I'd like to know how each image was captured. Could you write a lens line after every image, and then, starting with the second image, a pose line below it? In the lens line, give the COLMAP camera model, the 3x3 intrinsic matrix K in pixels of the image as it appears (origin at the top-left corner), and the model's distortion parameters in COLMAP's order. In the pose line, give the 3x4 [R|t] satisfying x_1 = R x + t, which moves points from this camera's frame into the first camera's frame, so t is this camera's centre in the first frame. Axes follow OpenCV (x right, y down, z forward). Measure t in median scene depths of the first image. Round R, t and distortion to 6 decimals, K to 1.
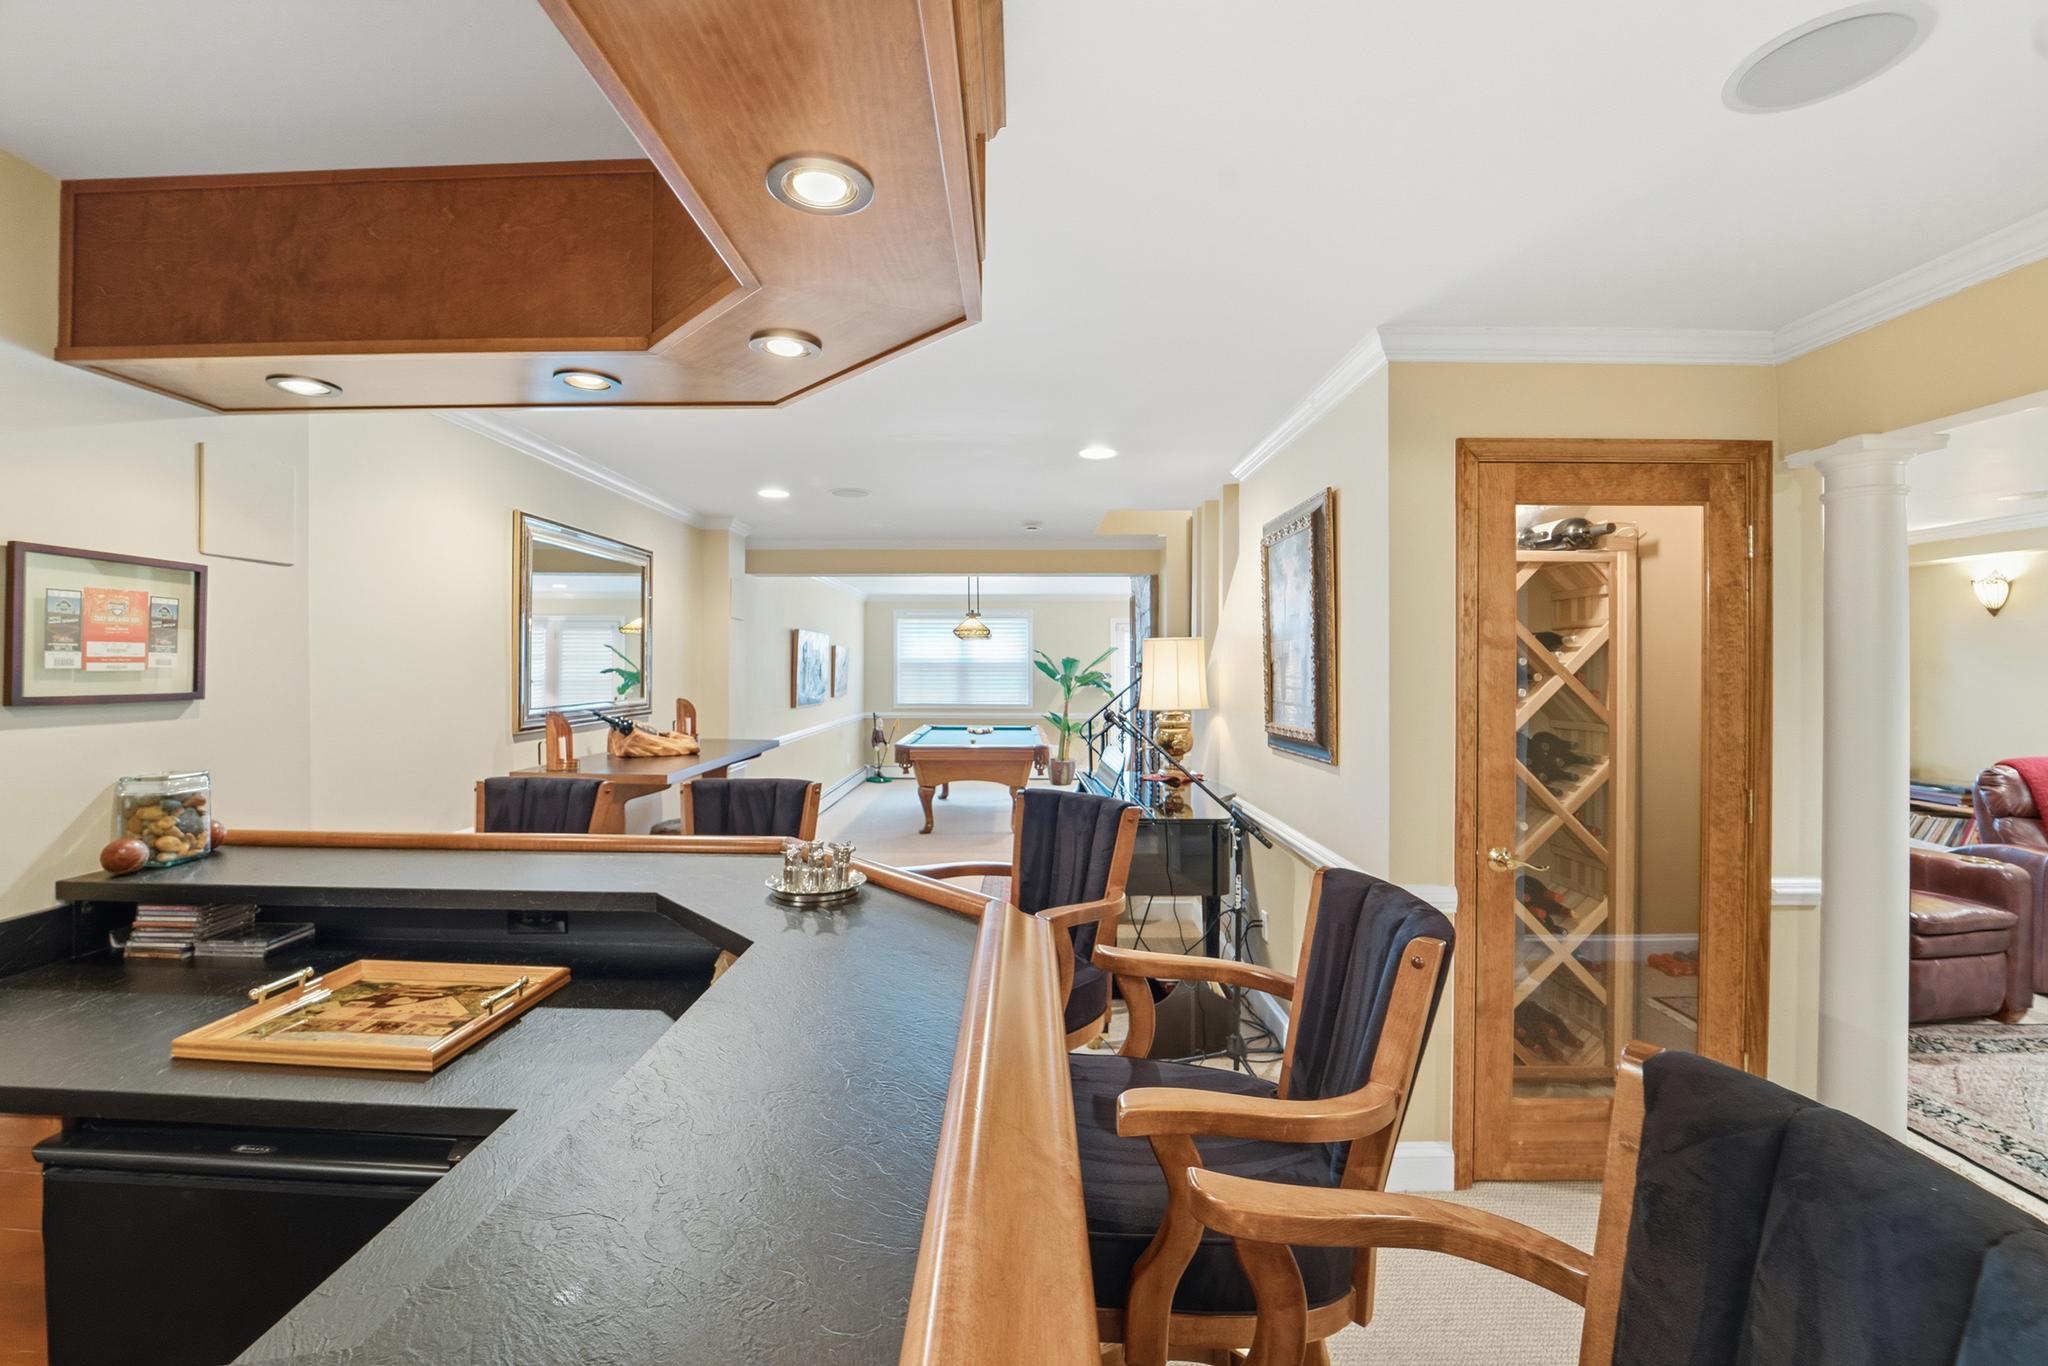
lens RADIAL K [[840.6, 0, 1029.1], [0, 840.6, 673.6], [0, 0, 1]] dist [-0.025066, 0.002764]
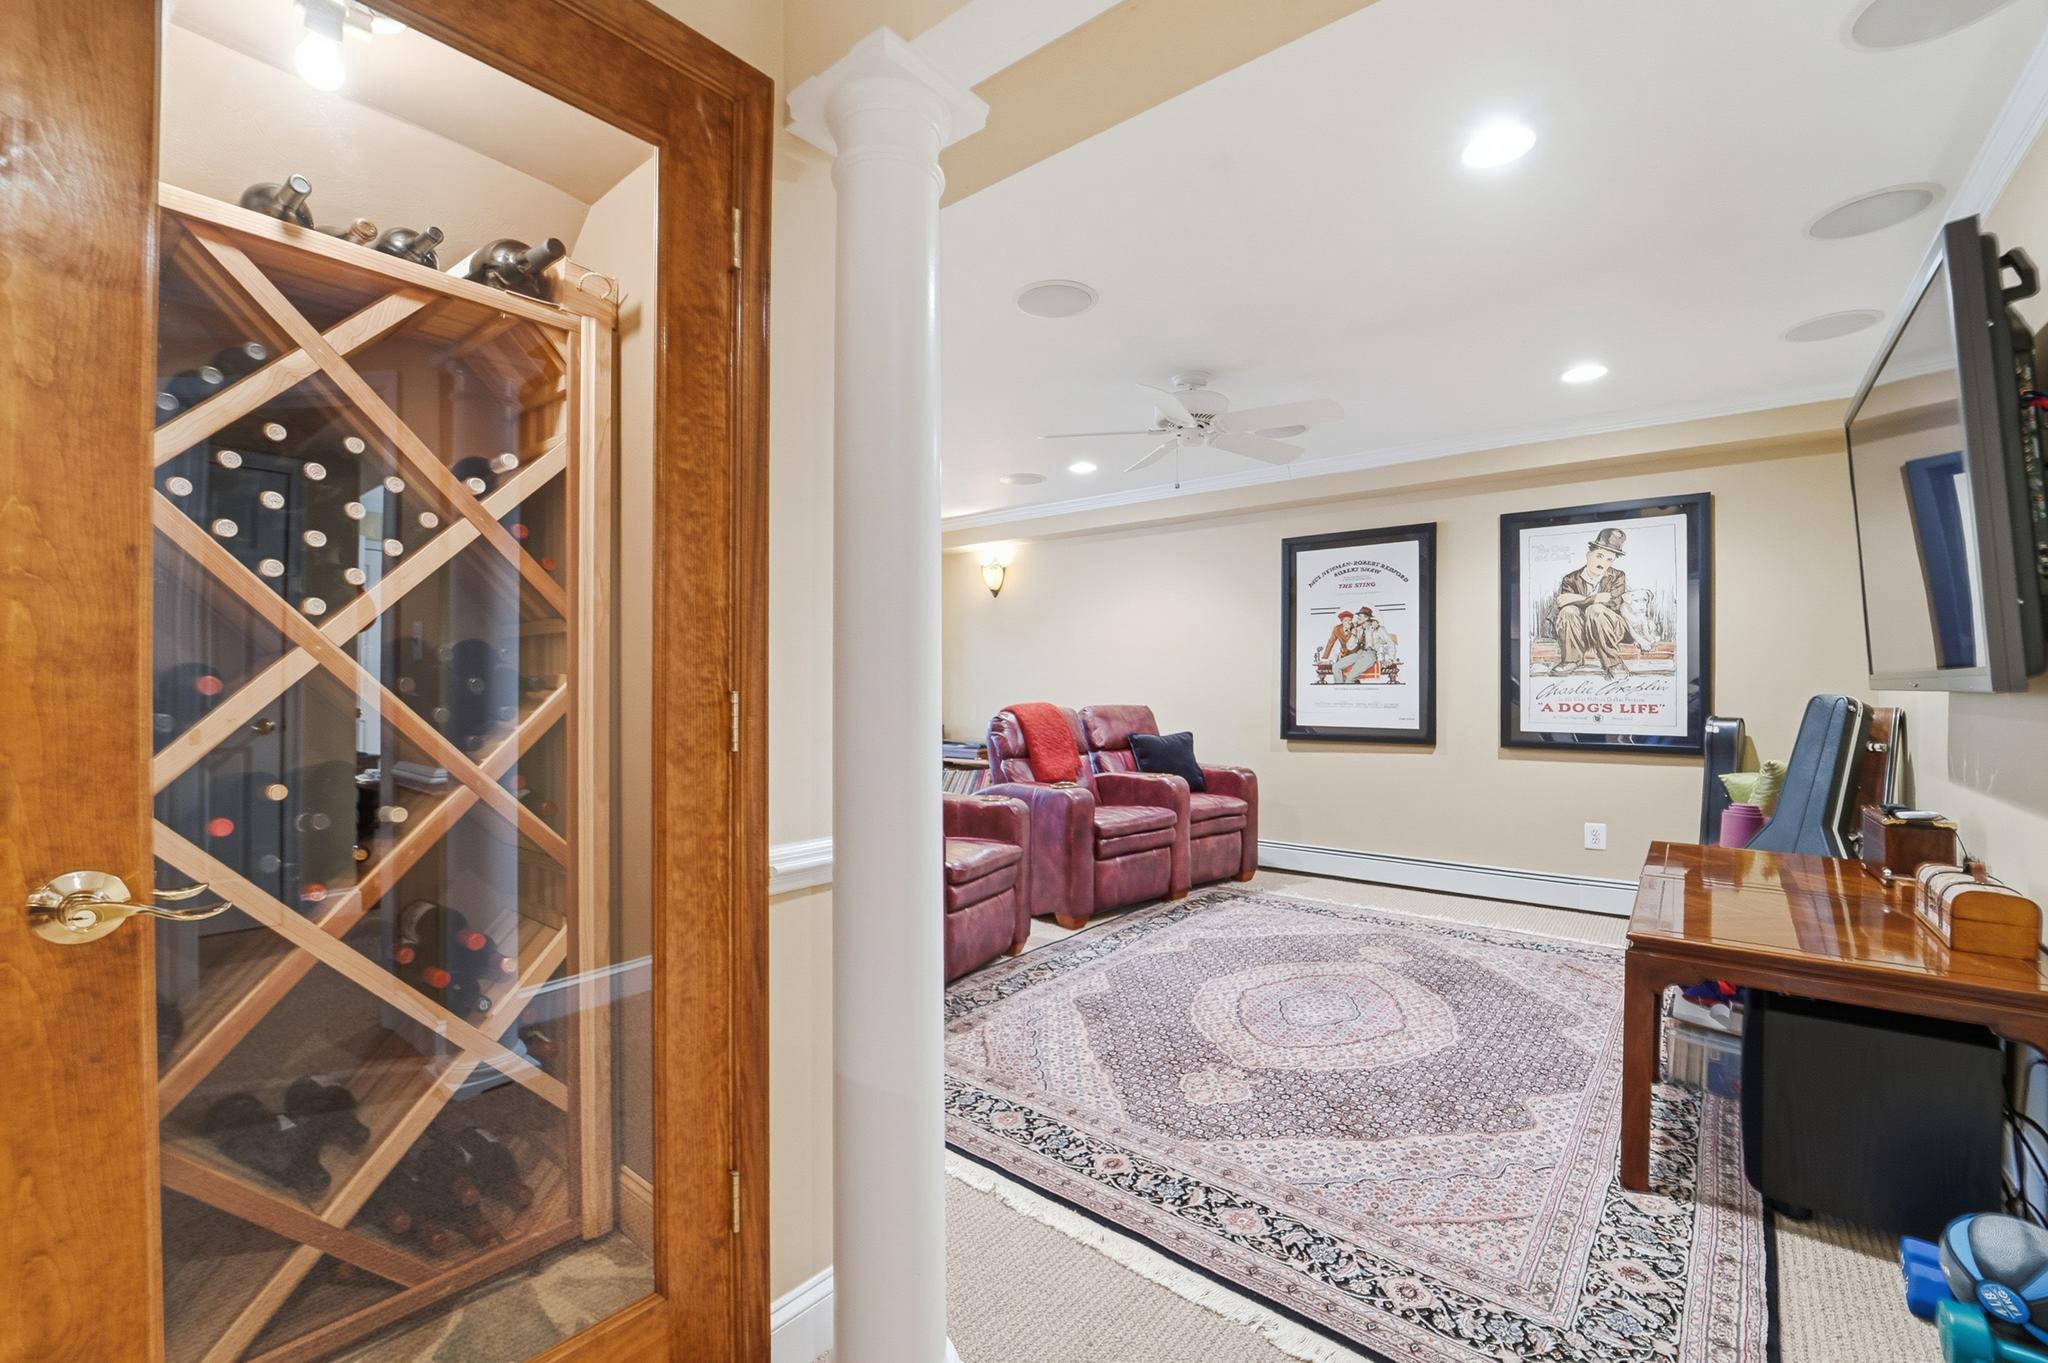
lens RADIAL K [[828.5, 0, 1021.6], [0, 828.5, 687.0], [0, 0, 1]] dist [-0.009668, -0.000287]
pose [[0.611678, 0.002764, 0.791102, 0.437059], [-0.000219, 0.999994, -0.003325, 0.109872], [-0.791106, 0.001860, 0.611676, 0.403828]]
